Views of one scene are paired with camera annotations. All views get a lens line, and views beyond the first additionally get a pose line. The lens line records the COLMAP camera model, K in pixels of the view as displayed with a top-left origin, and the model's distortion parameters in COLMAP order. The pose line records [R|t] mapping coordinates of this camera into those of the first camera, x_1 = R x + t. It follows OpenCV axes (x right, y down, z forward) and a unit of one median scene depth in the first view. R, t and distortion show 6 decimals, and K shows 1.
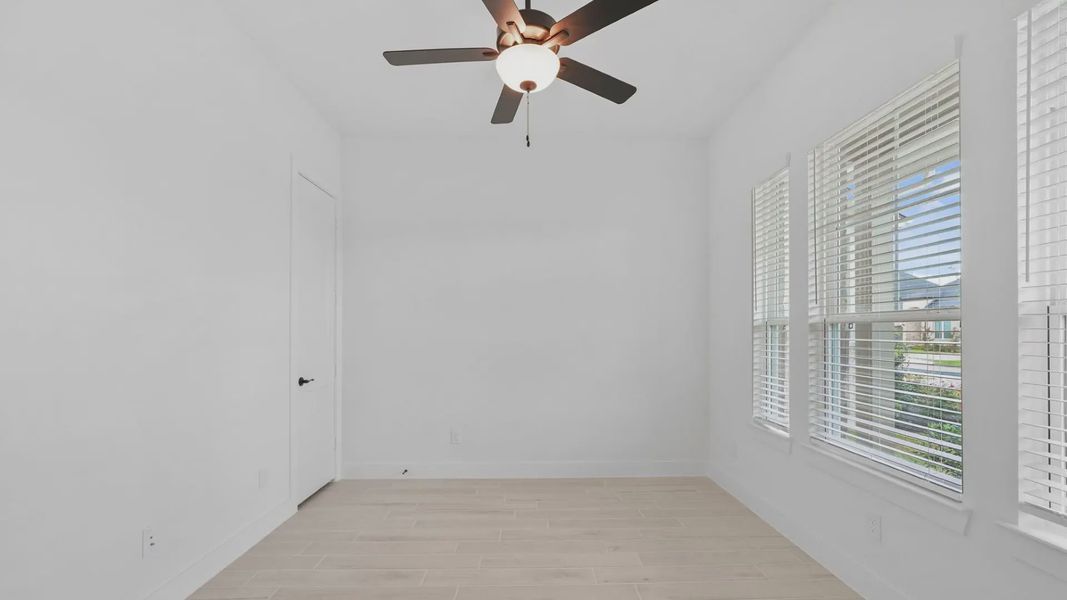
lens RADIAL K [[428.4, 0, 535.9], [0, 428.4, 329.3], [0, 0, 1]] dist [-0.000843, 0.000205]
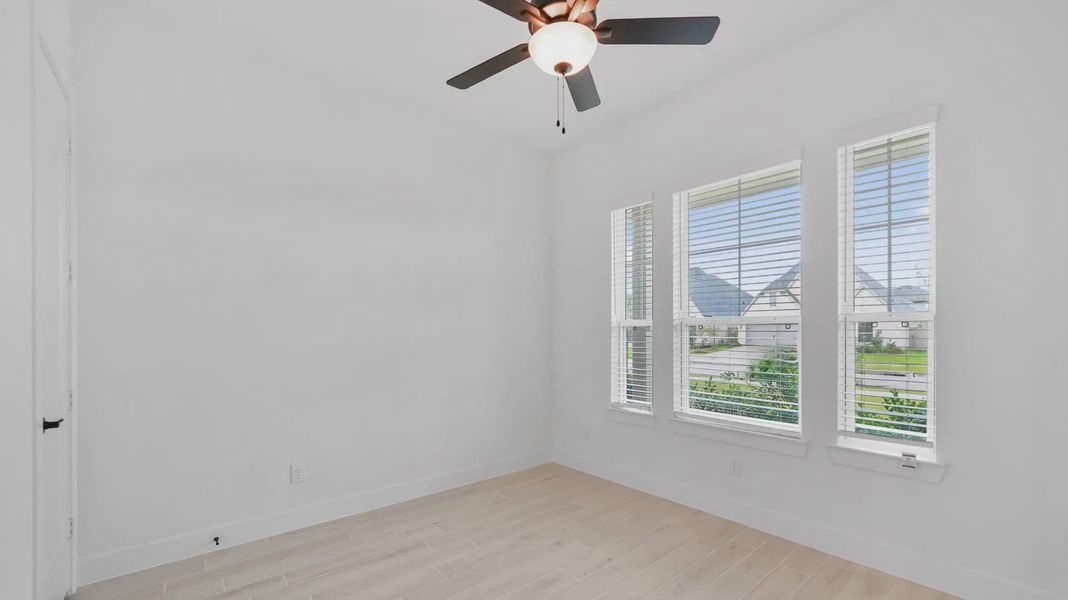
lens RADIAL K [[428.8, 0, 536.4], [0, 428.8, 329.3], [0, 0, 1]] dist [-0.000843, 0.000205]
pose [[0.777354, 0.001898, 0.629061, -0.474881], [-0.001424, 0.999998, -0.001257, 0.001909], [-0.629062, 0.000081, 0.777355, 0.226111]]
